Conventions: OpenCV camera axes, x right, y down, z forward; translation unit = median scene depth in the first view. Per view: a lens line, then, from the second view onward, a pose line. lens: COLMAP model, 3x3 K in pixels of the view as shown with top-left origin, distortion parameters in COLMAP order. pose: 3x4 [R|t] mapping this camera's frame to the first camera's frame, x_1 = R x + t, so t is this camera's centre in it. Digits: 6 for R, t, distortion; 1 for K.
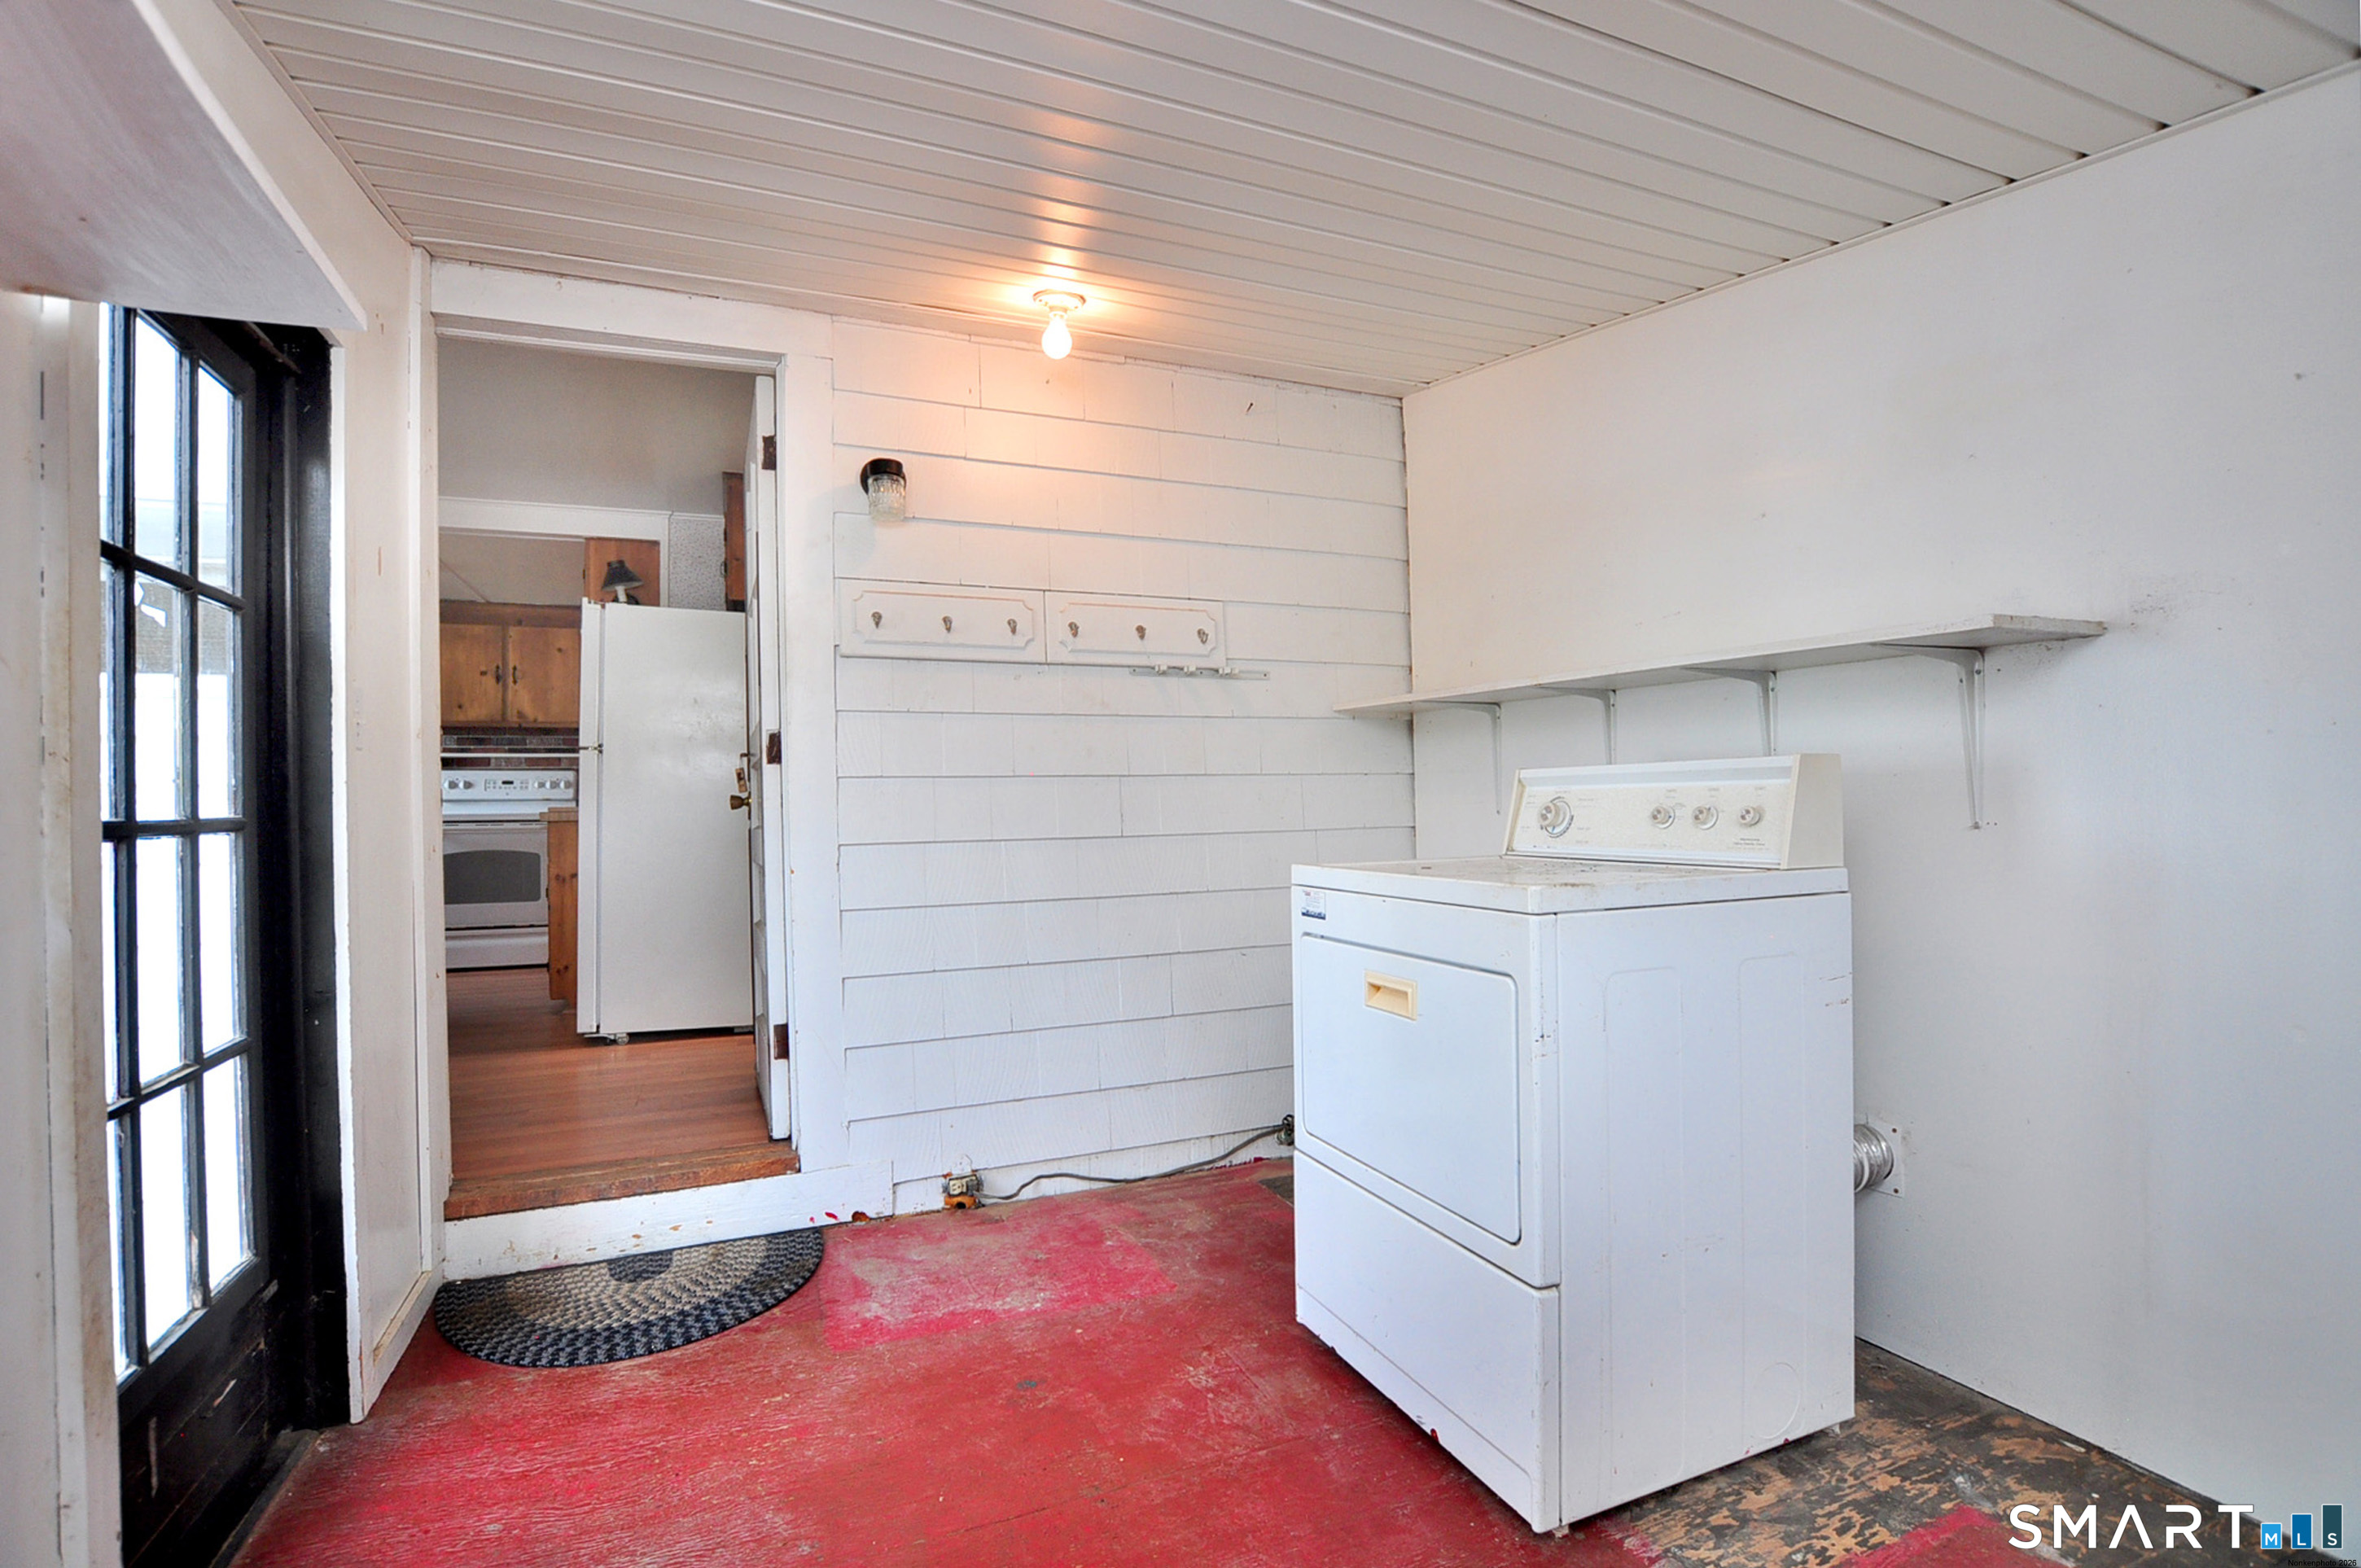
lens RADIAL K [[1035.7, 0, 1160.1], [0, 1035.7, 792.2], [0, 0, 1]] dist [-0.035992, 0.005507]
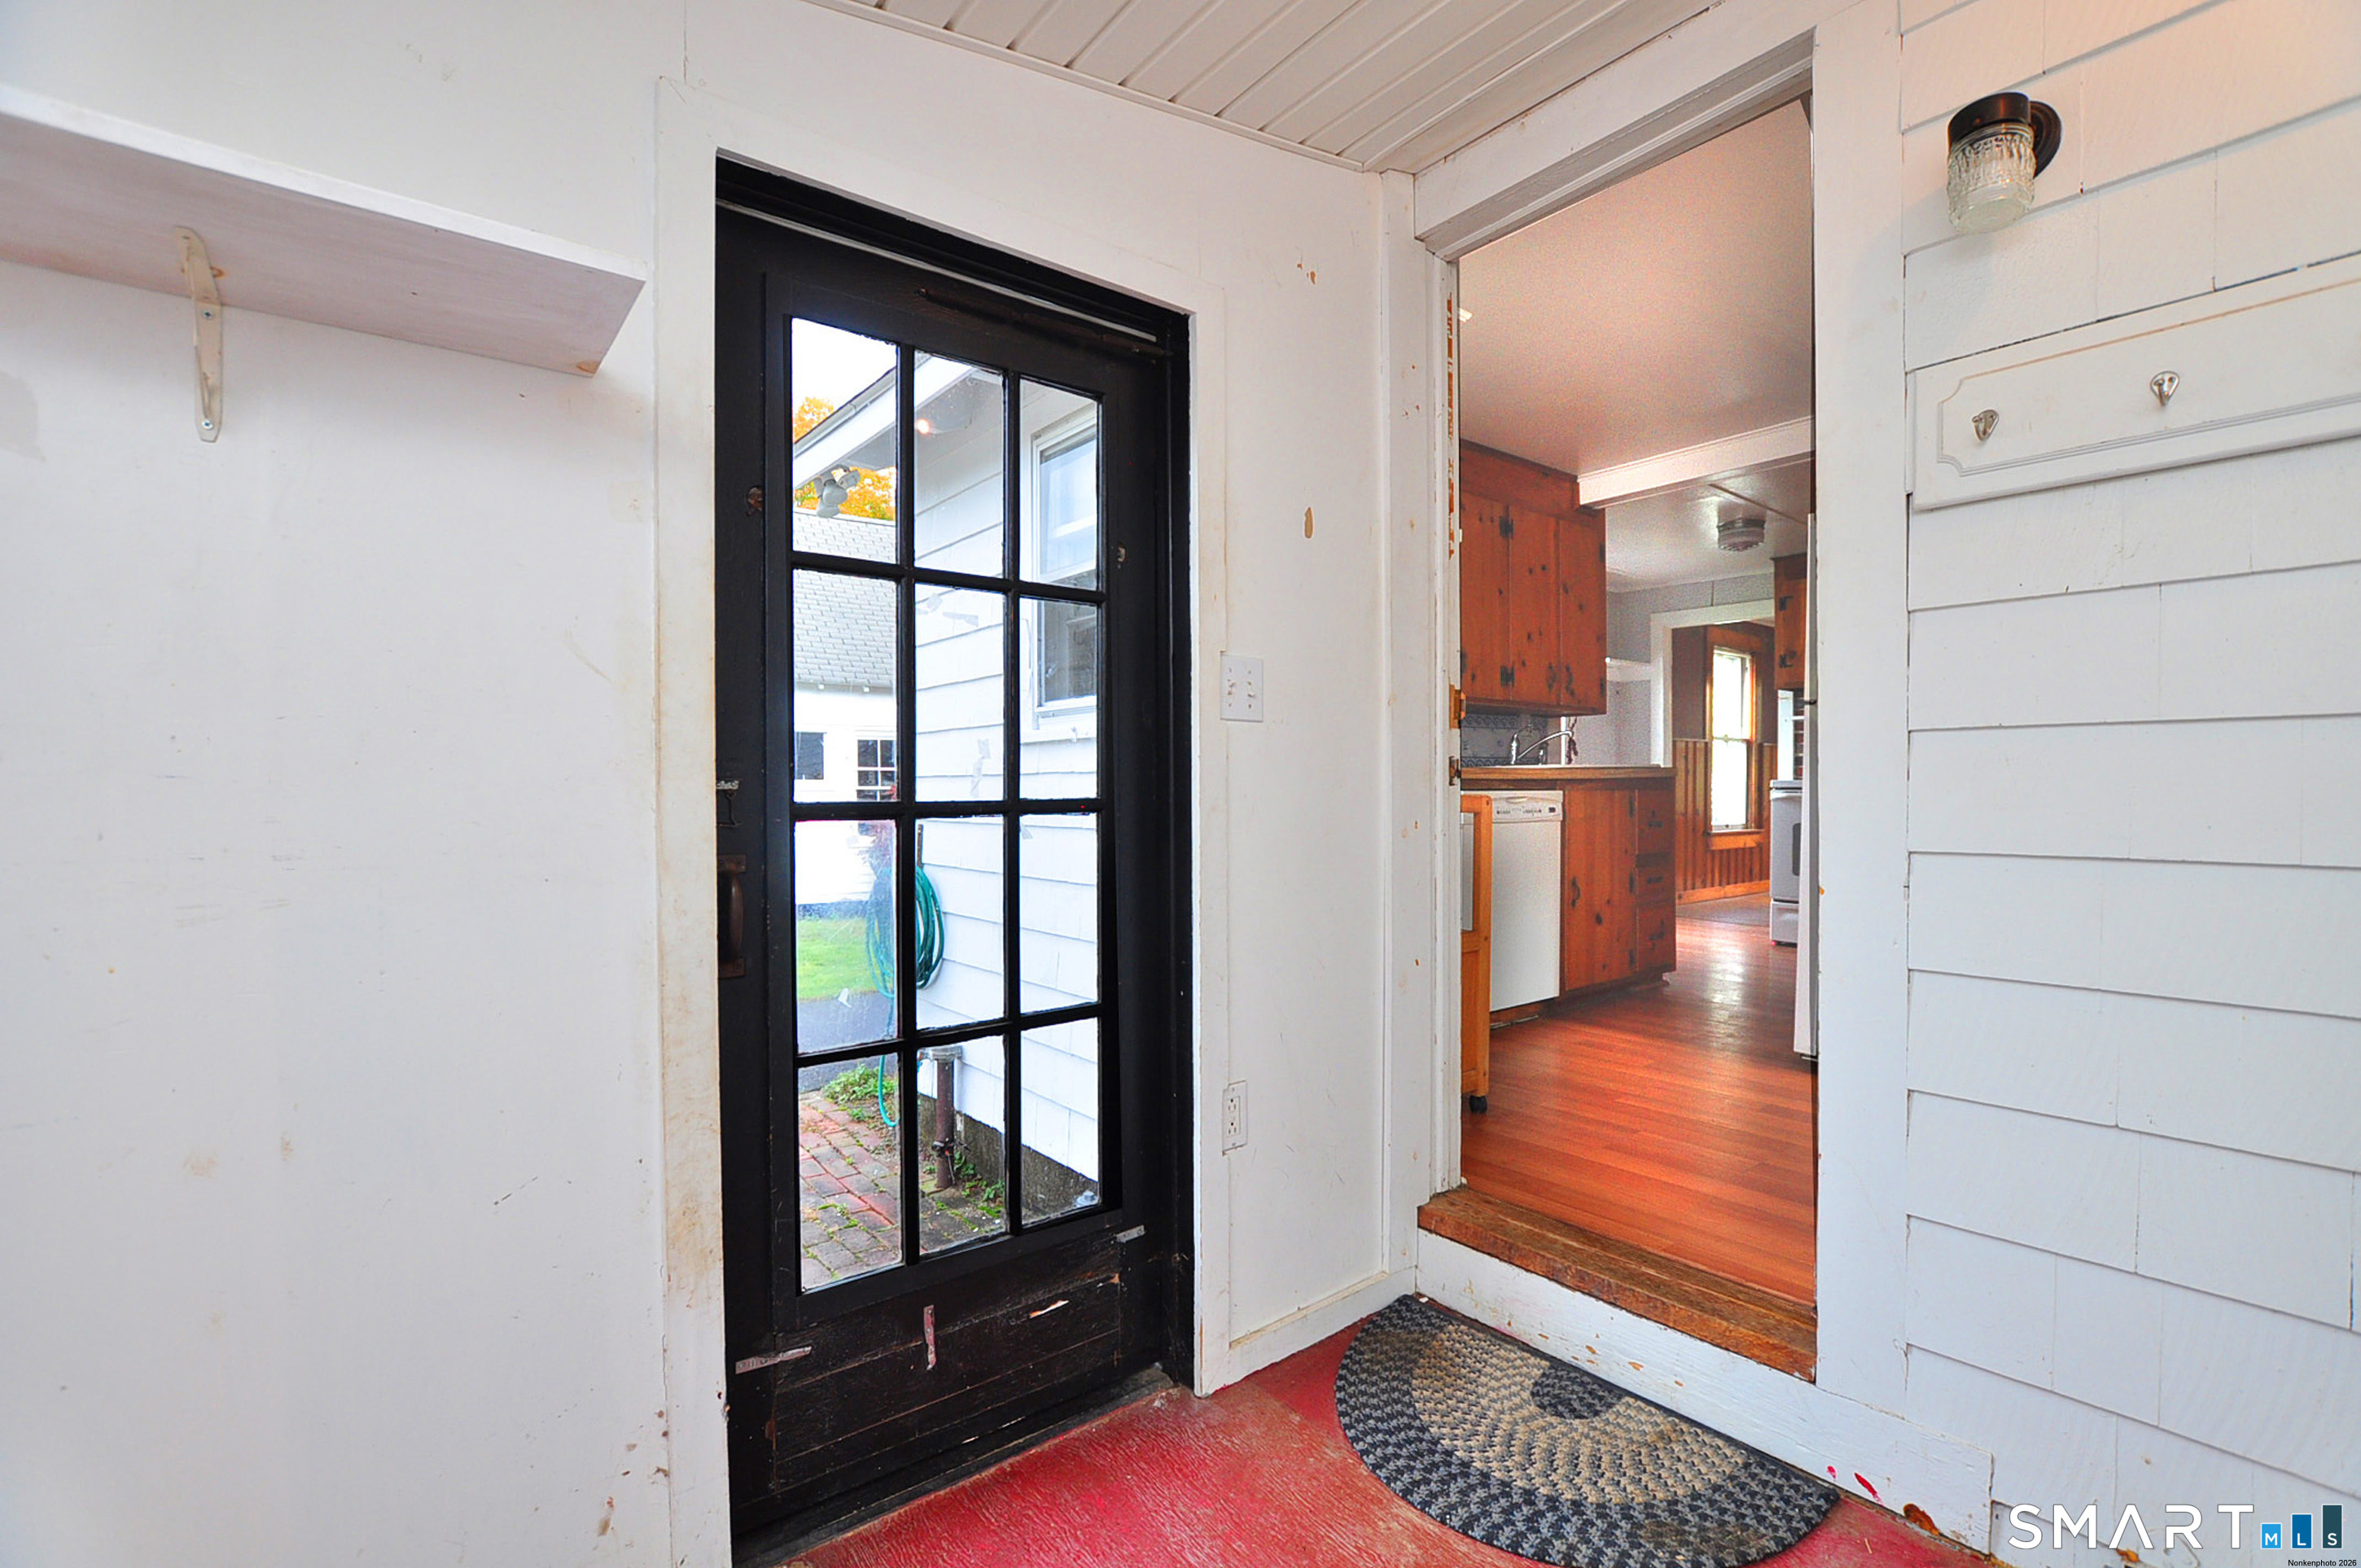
lens RADIAL K [[1035.7, 0, 1185.2], [0, 1035.7, 797.3], [0, 0, 1]] dist [-0.035992, 0.005507]
pose [[0.283002, 0.029334, -0.958671, 0.118965], [0.016294, 0.999241, 0.035386, -0.005325], [0.958981, -0.025635, 0.282309, 0.527129]]
